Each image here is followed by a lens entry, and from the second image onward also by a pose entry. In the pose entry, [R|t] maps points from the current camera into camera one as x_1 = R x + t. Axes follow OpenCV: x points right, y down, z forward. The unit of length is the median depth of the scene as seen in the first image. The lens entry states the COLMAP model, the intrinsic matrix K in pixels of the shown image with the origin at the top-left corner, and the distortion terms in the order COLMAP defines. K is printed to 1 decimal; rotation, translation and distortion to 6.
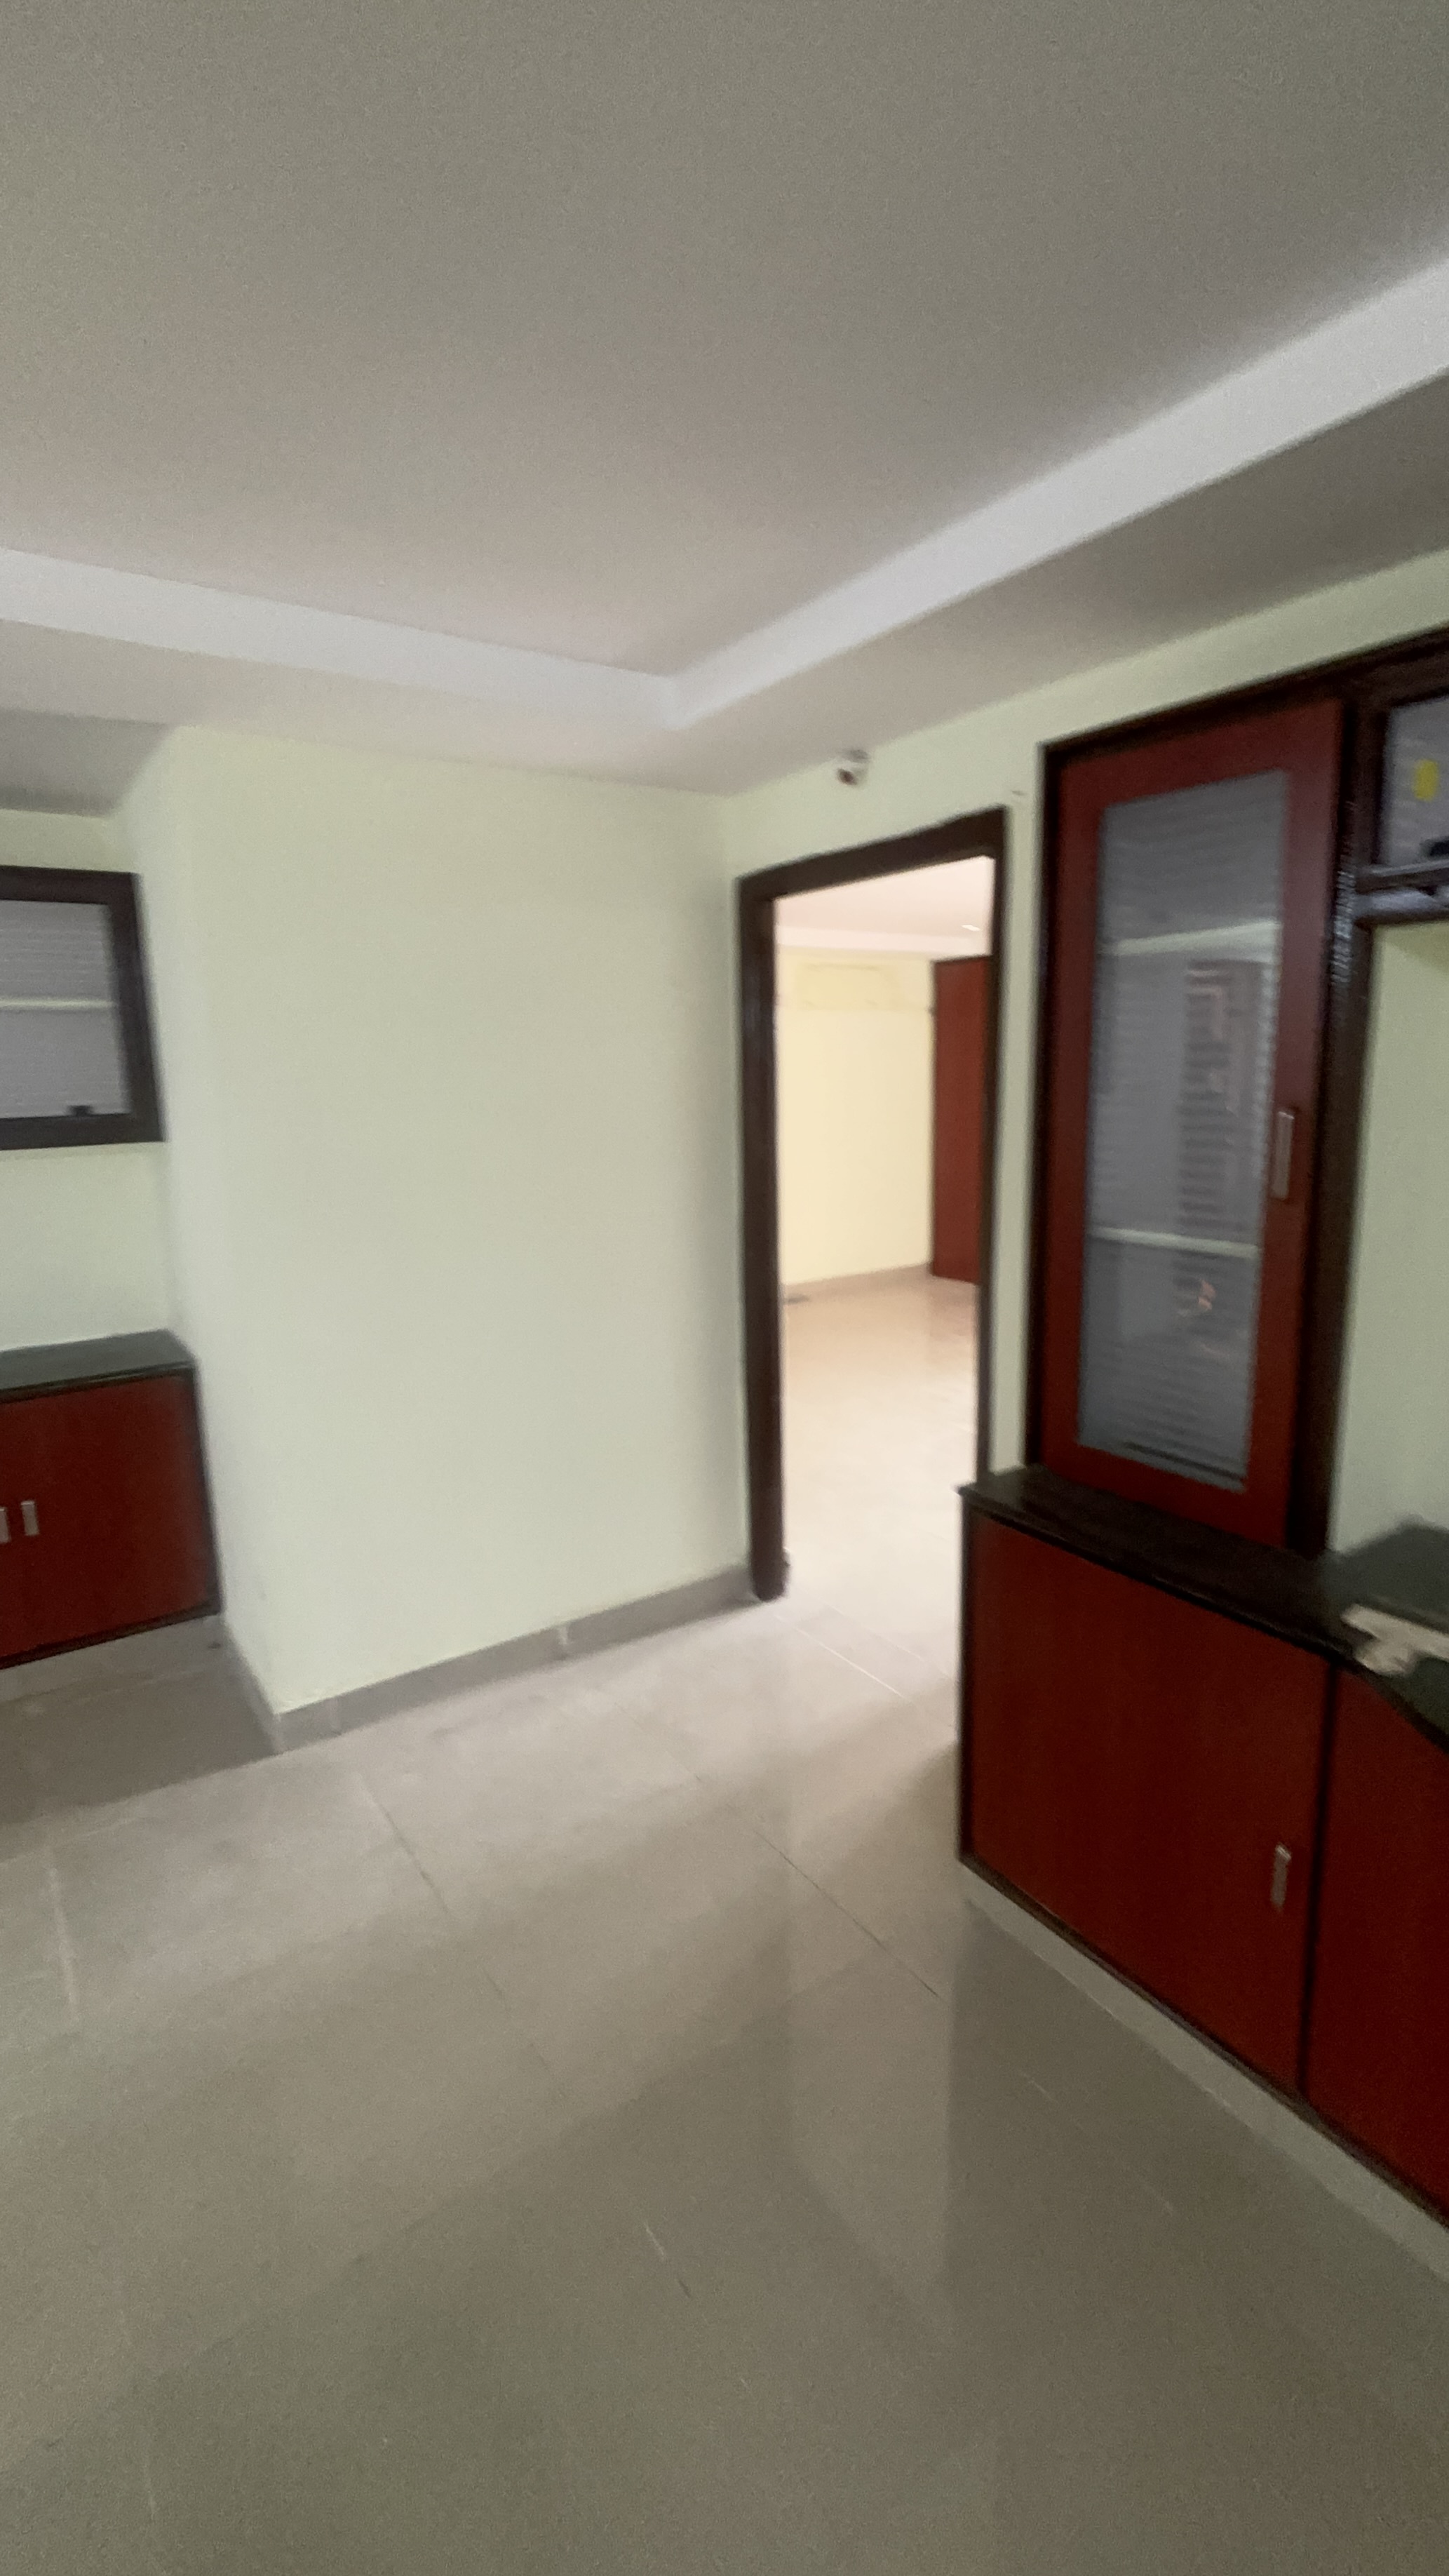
lens RADIAL K [[1145.0, 0, 687.2], [0, 1145.0, 1270.7], [0, 0, 1]] dist [0.000063, 0.000459]
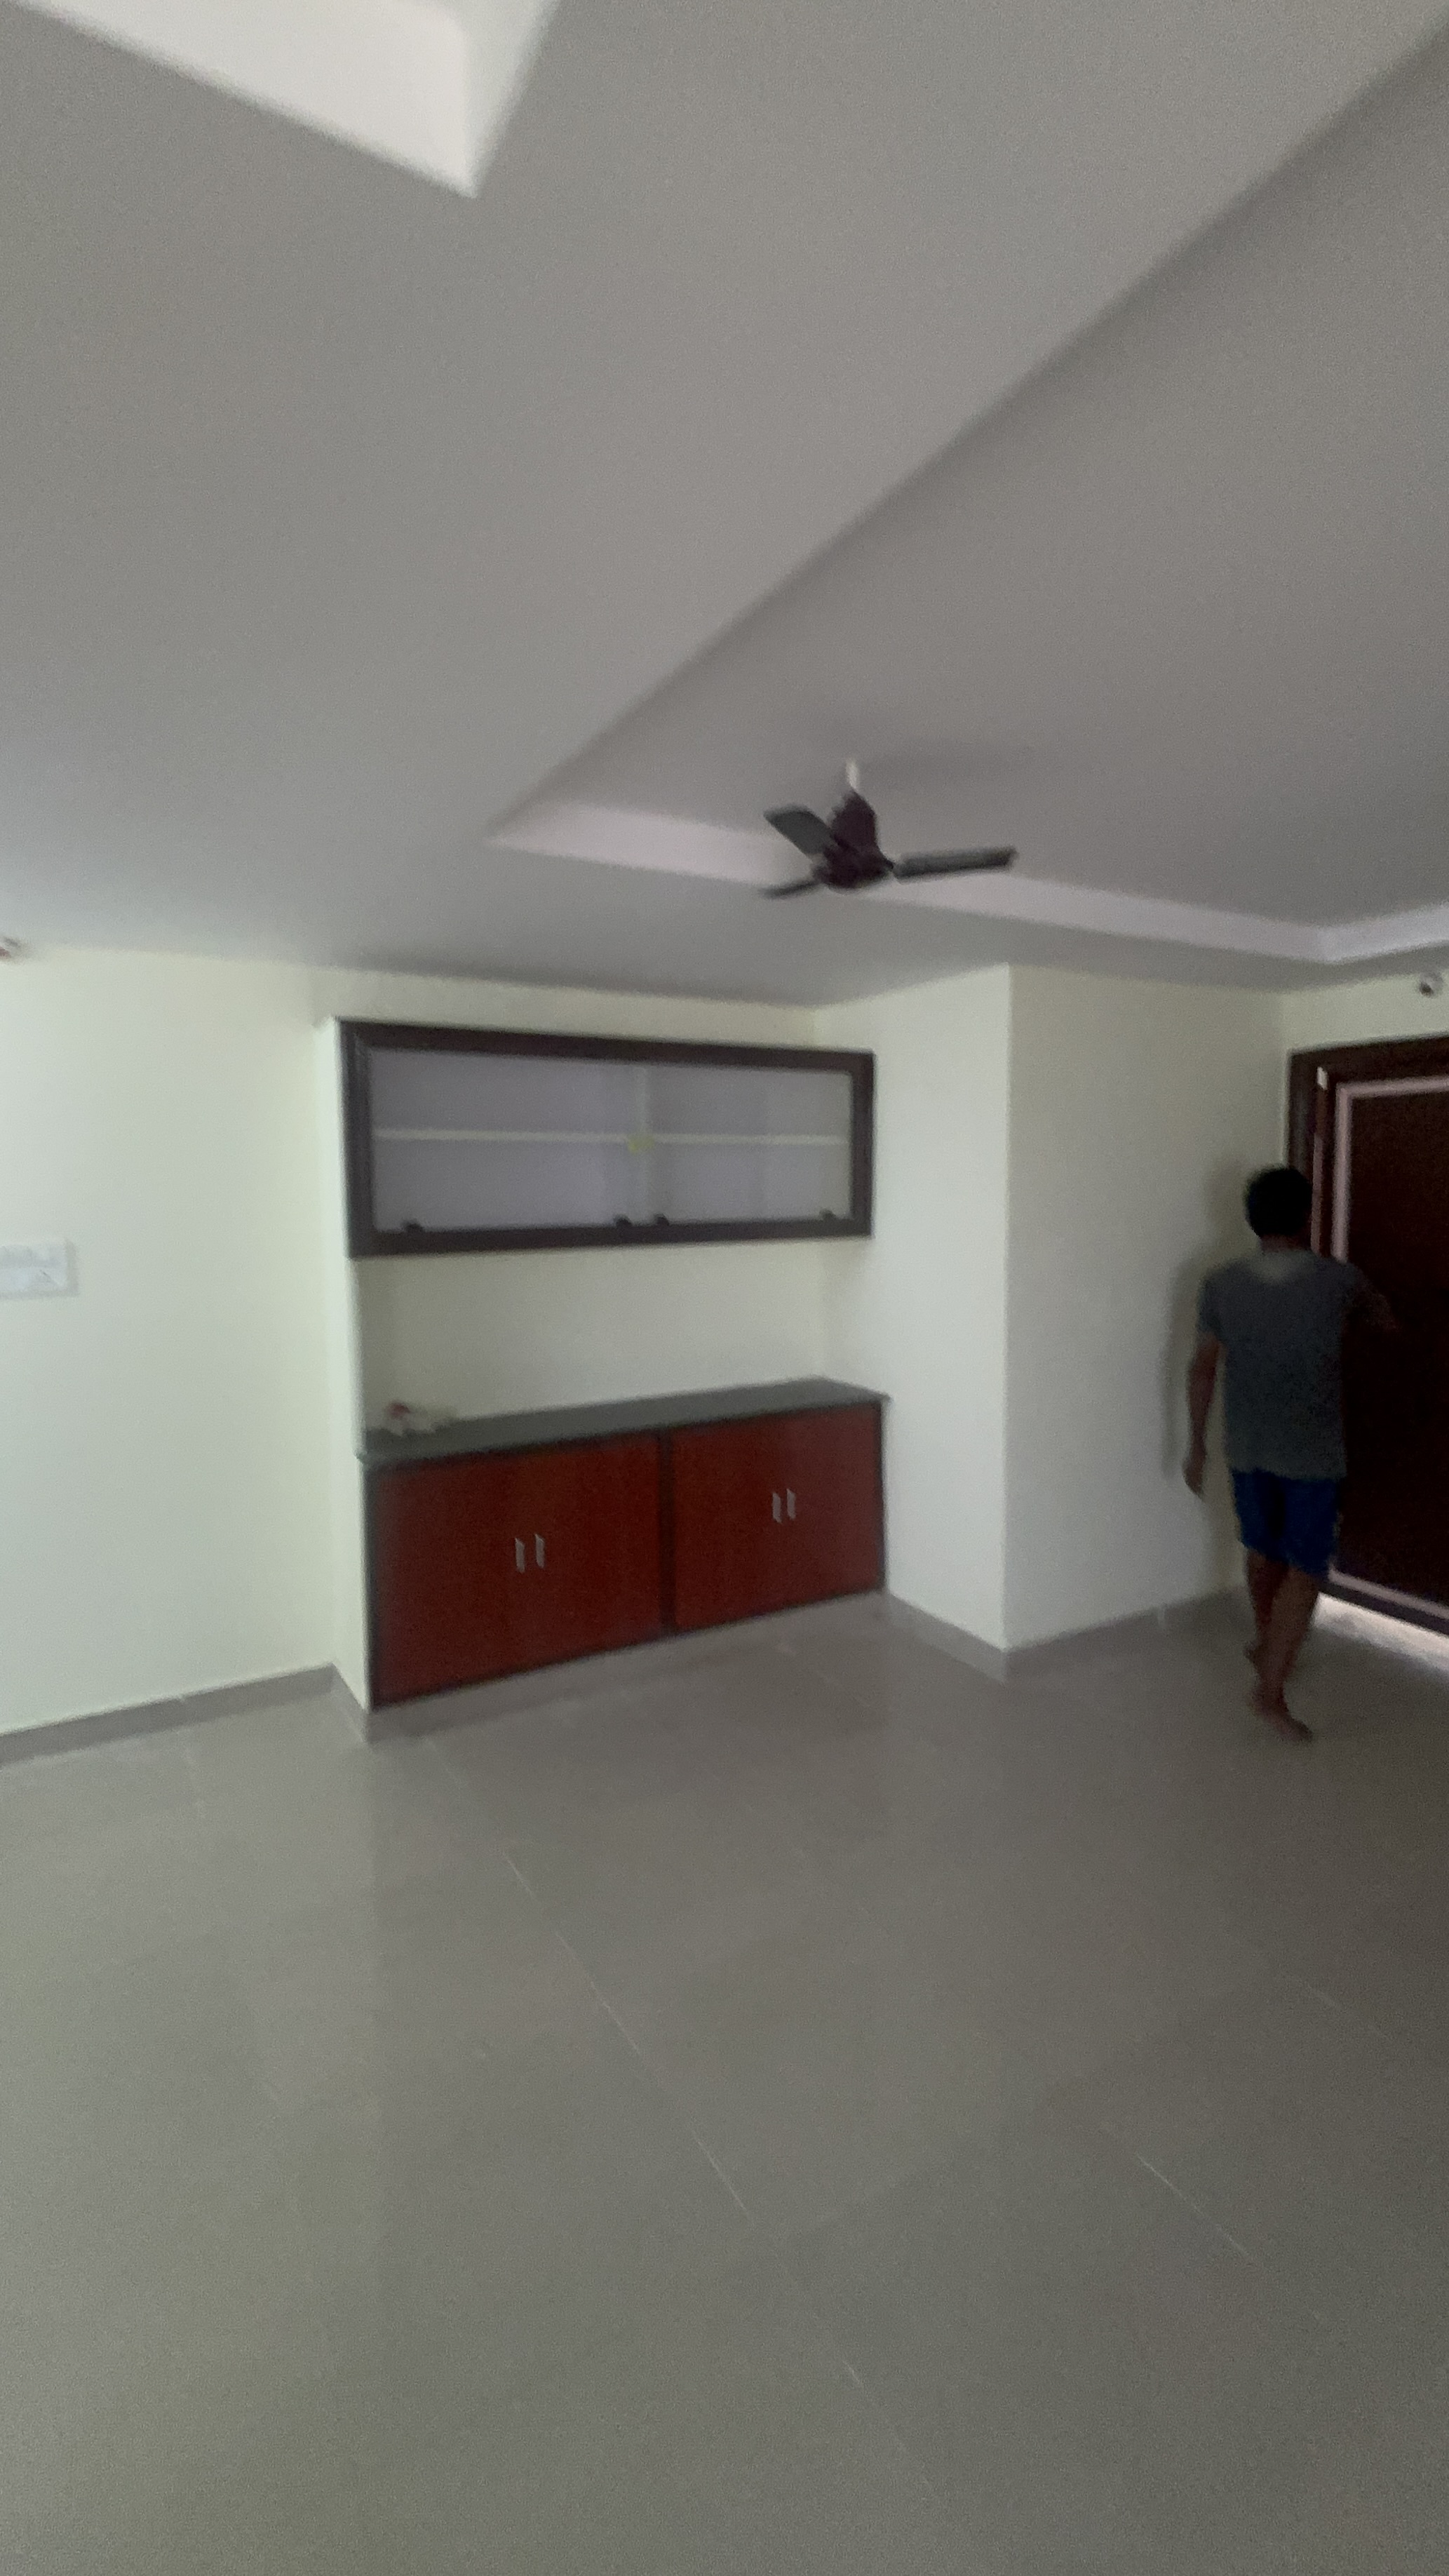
lens RADIAL K [[1145.0, 0, 701.6], [0, 1145.0, 1276.3], [0, 0, 1]] dist [0.000063, 0.000459]
pose [[0.995934, 0.016631, -0.088542, -0.555131], [-0.025443, 0.994728, -0.099346, 0.080066], [0.086423, 0.101195, 0.991106, -0.406548]]
